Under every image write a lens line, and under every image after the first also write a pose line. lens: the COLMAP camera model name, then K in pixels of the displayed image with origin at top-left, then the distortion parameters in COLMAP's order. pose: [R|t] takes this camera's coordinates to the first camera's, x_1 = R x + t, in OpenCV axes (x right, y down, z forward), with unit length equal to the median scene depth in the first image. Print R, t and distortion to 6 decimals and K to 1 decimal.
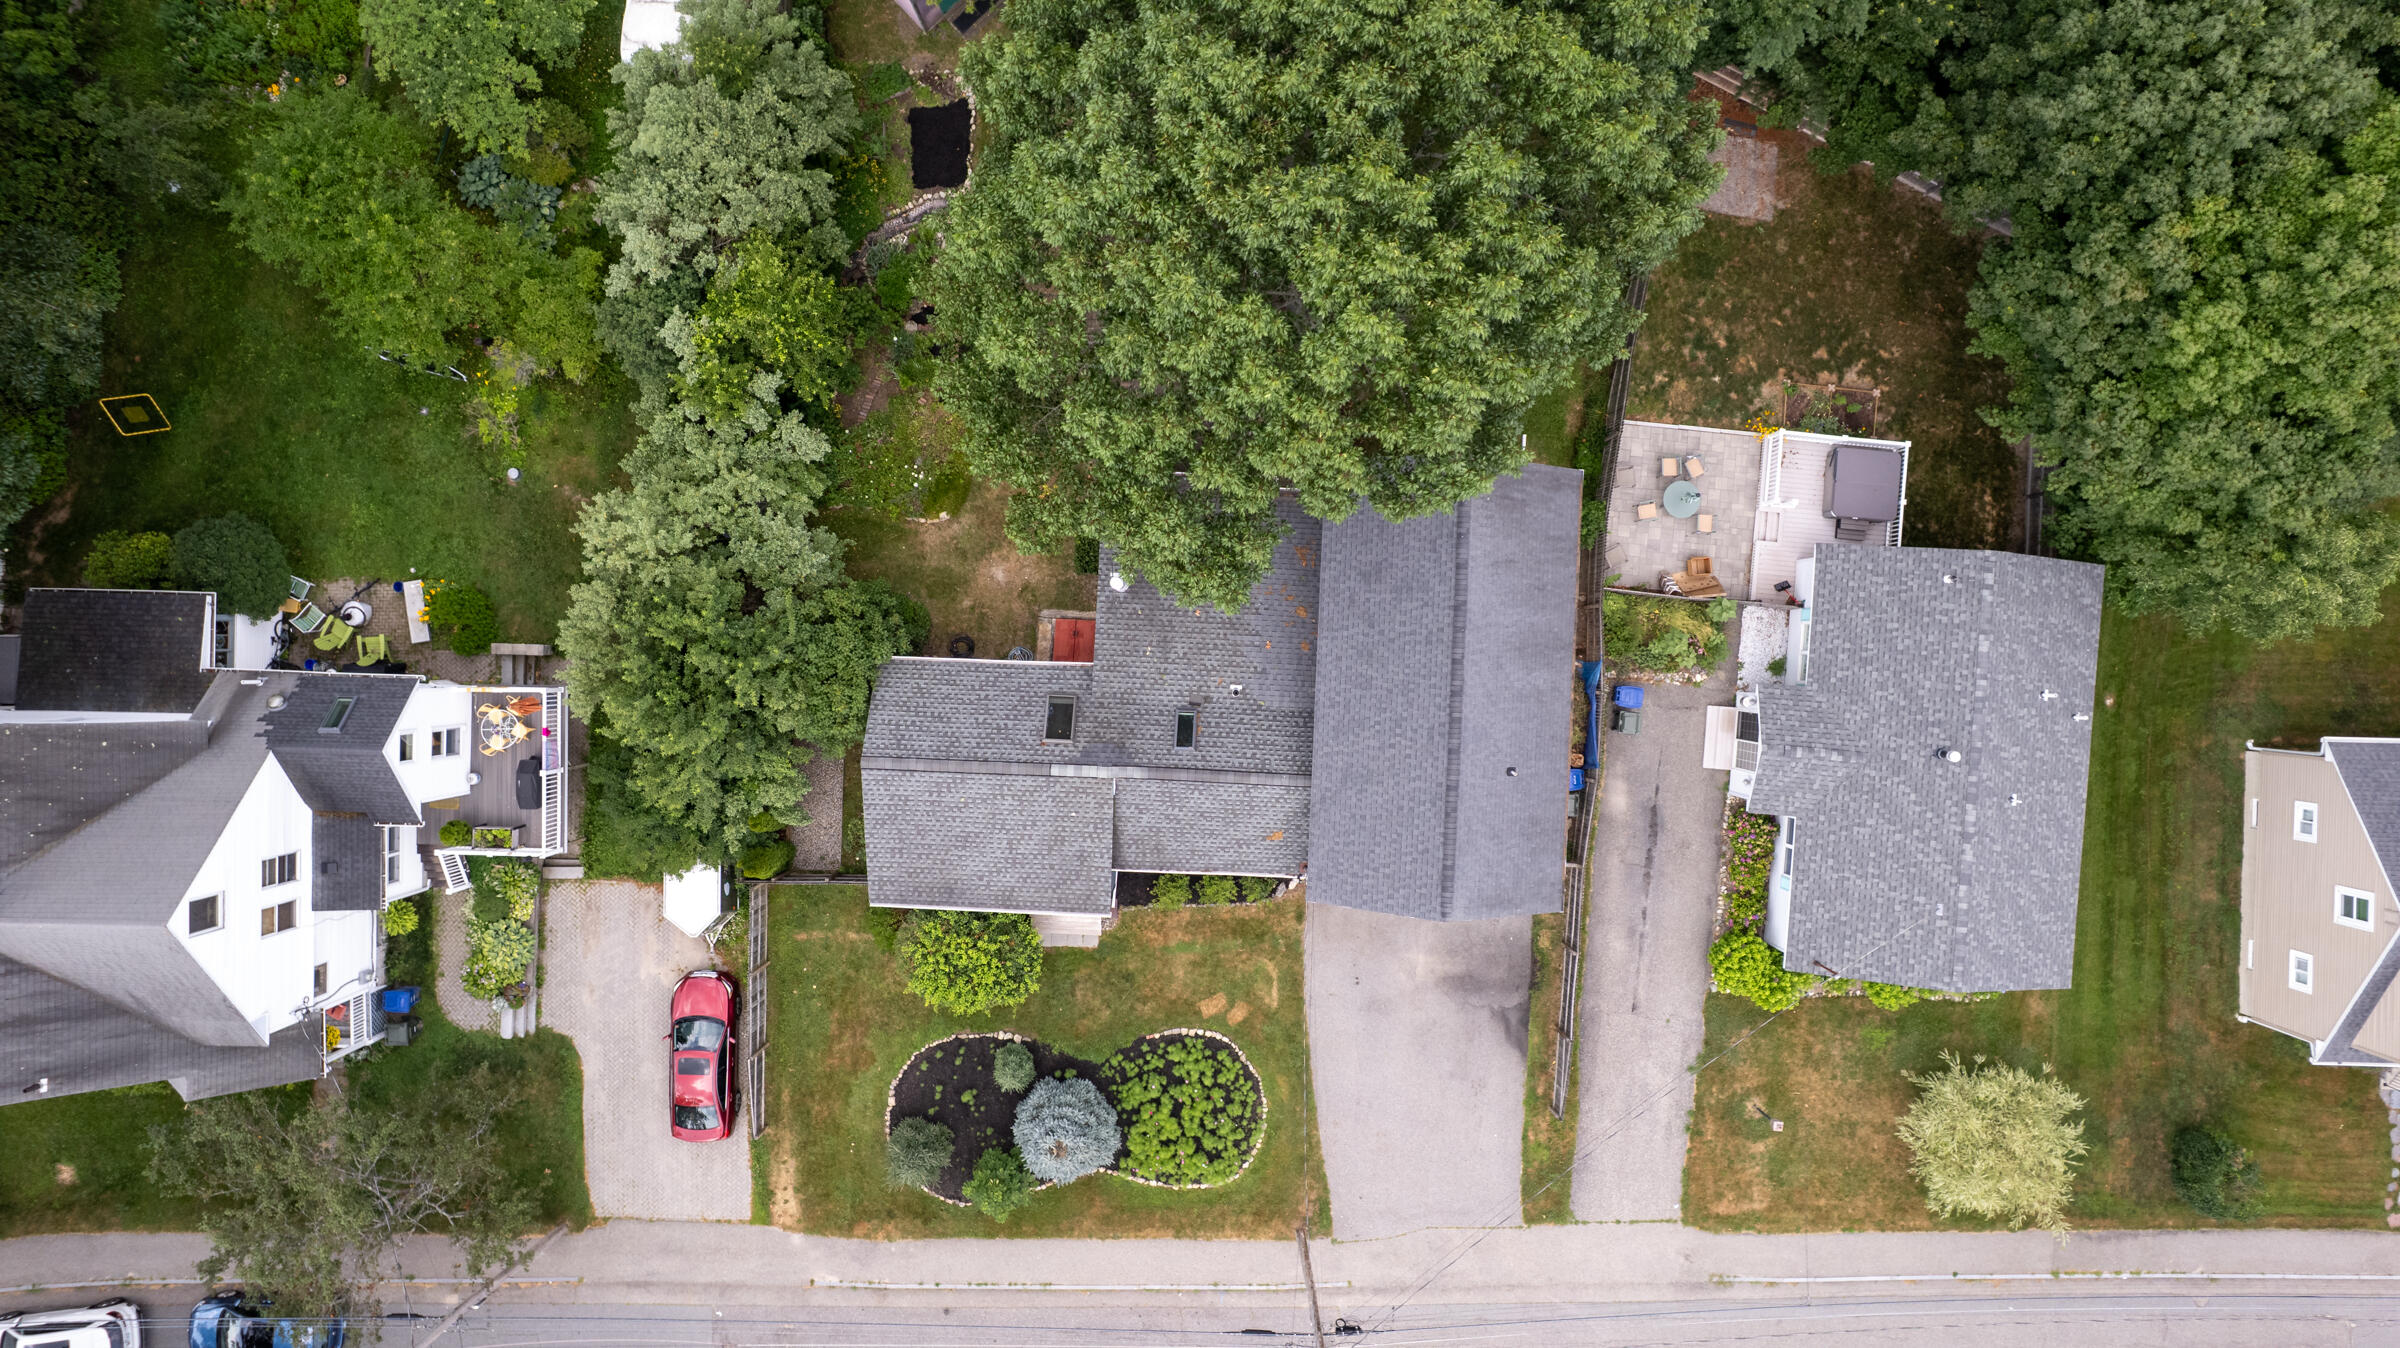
lens RADIAL K [[1518.8, 0, 1197.2], [0, 1518.8, 659.2], [0, 0, 1]] dist [-0.083222, 0.053789]
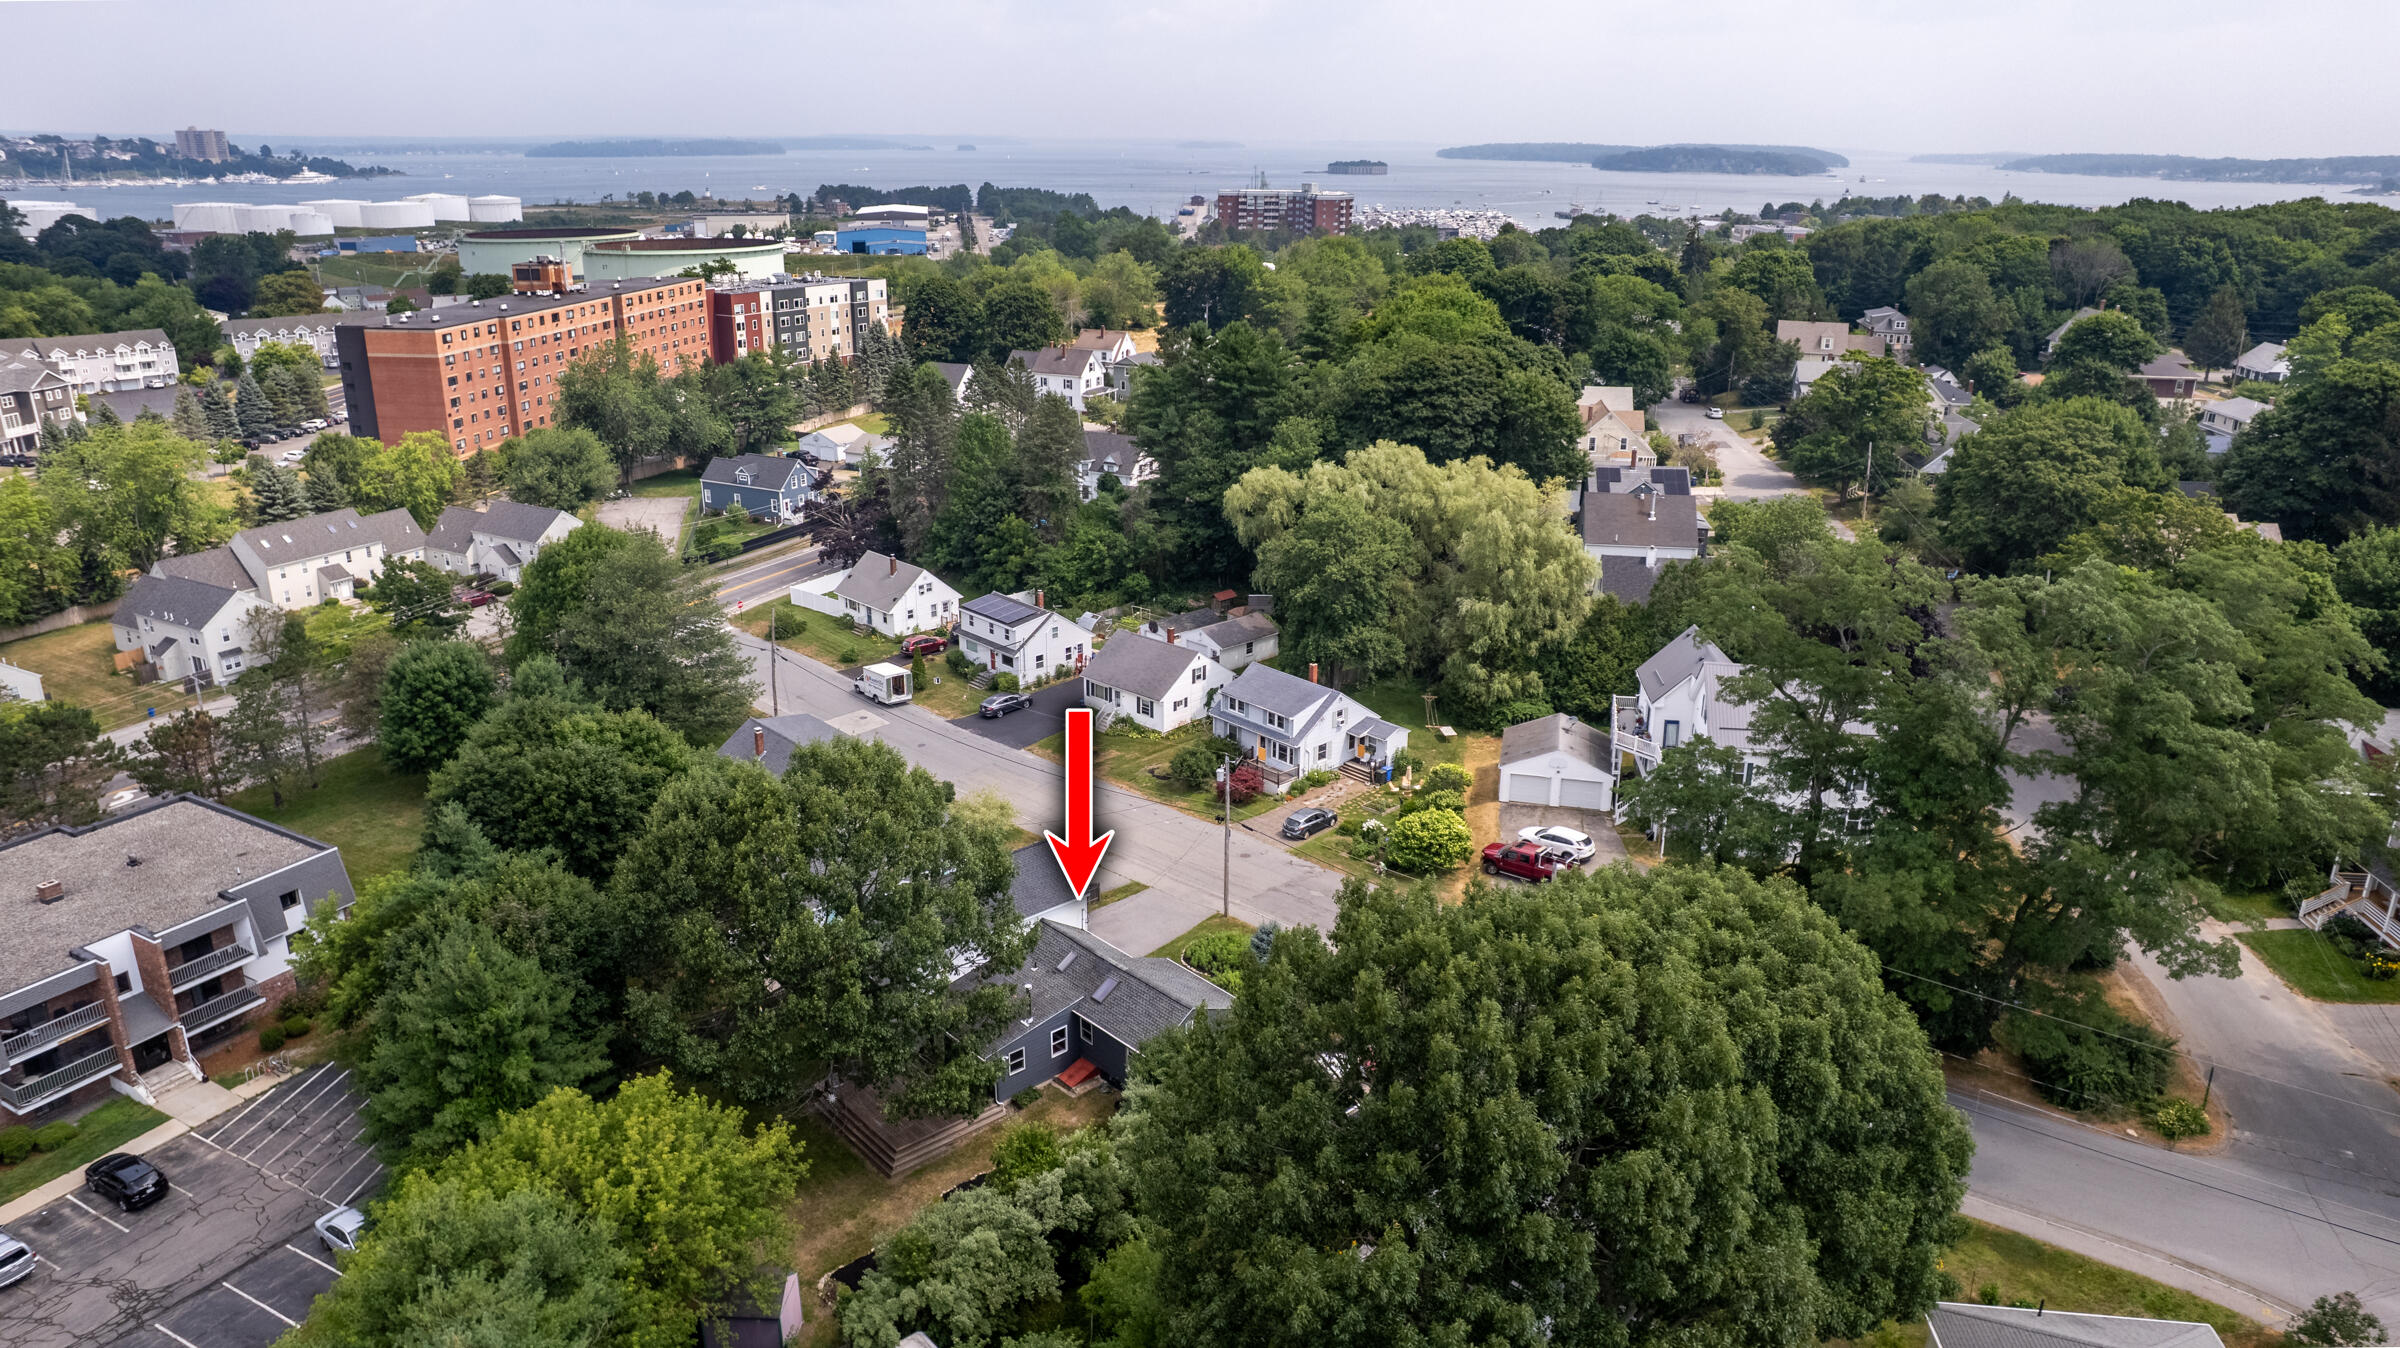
lens RADIAL K [[1533.9, 0, 1199.0], [0, 1533.9, 663.2], [0, 0, 1]] dist [-0.076743, 0.053812]
pose [[-0.702904, -0.221985, 0.675758, -1.307049], [0.711250, -0.228810, 0.664658, -1.001218], [0.007076, 0.947823, 0.318718, 0.015517]]
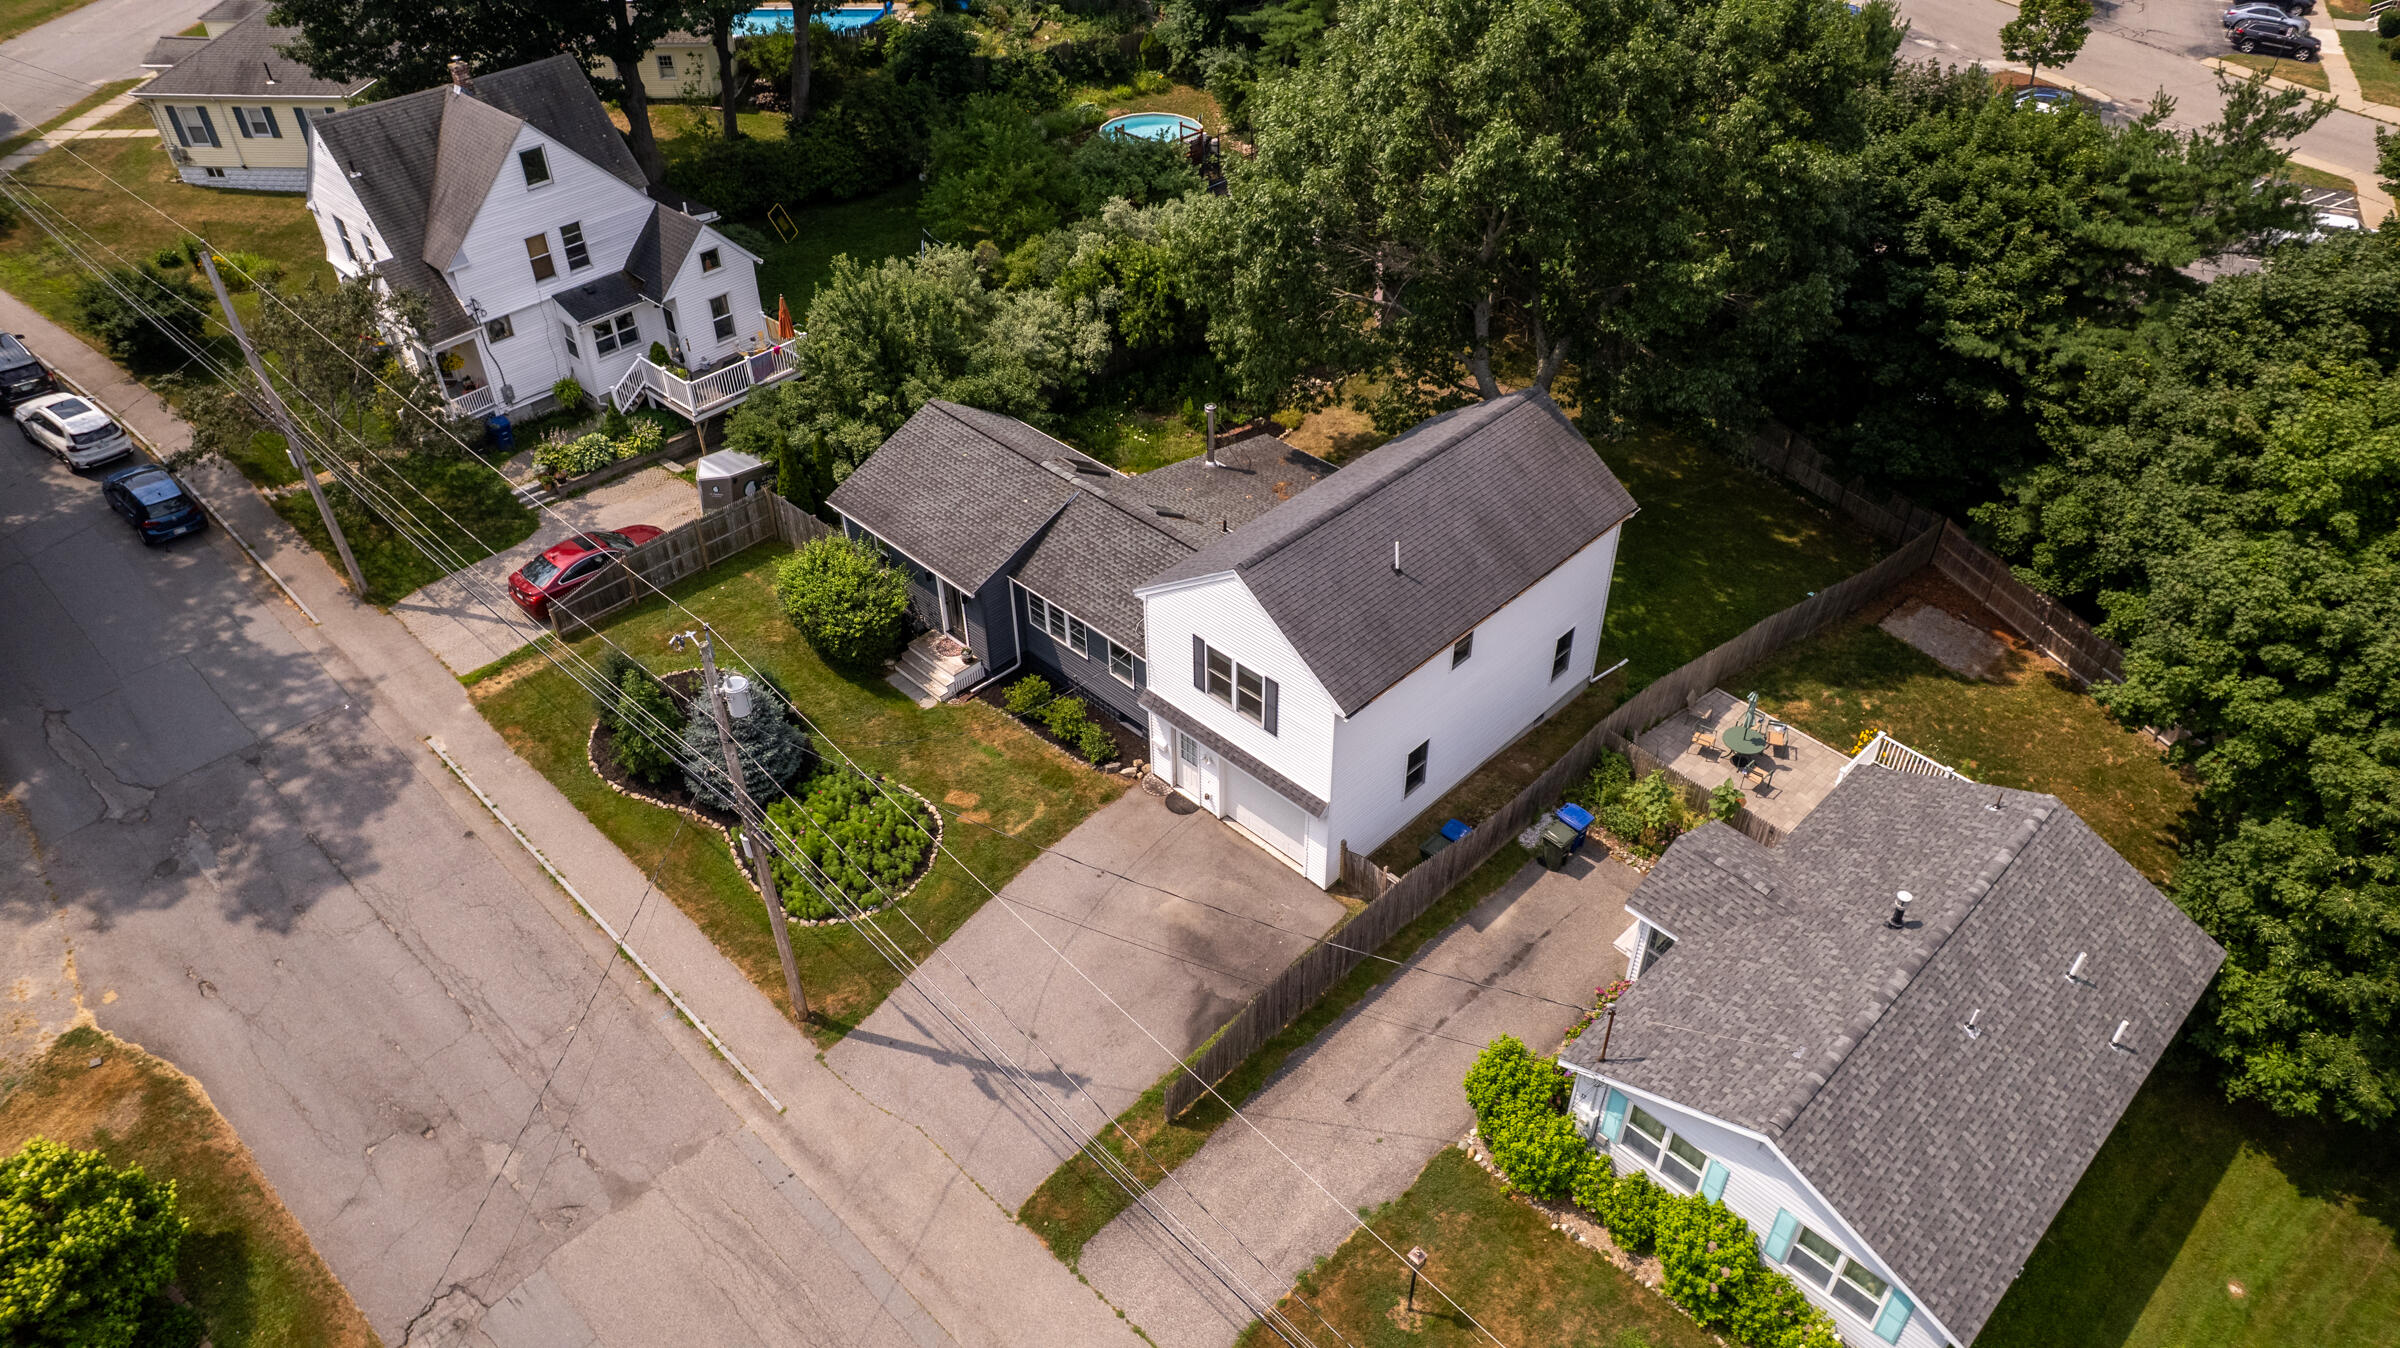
lens RADIAL K [[1536.4, 0, 1198.3], [0, 1536.4, 659.6], [0, 0, 1]] dist [-0.091228, 0.077840]
pose [[0.741294, 0.415720, -0.526935, 0.564206], [-0.671180, 0.458450, -0.582529, 0.642903], [-0.000595, 0.785494, 0.618869, 0.427959]]
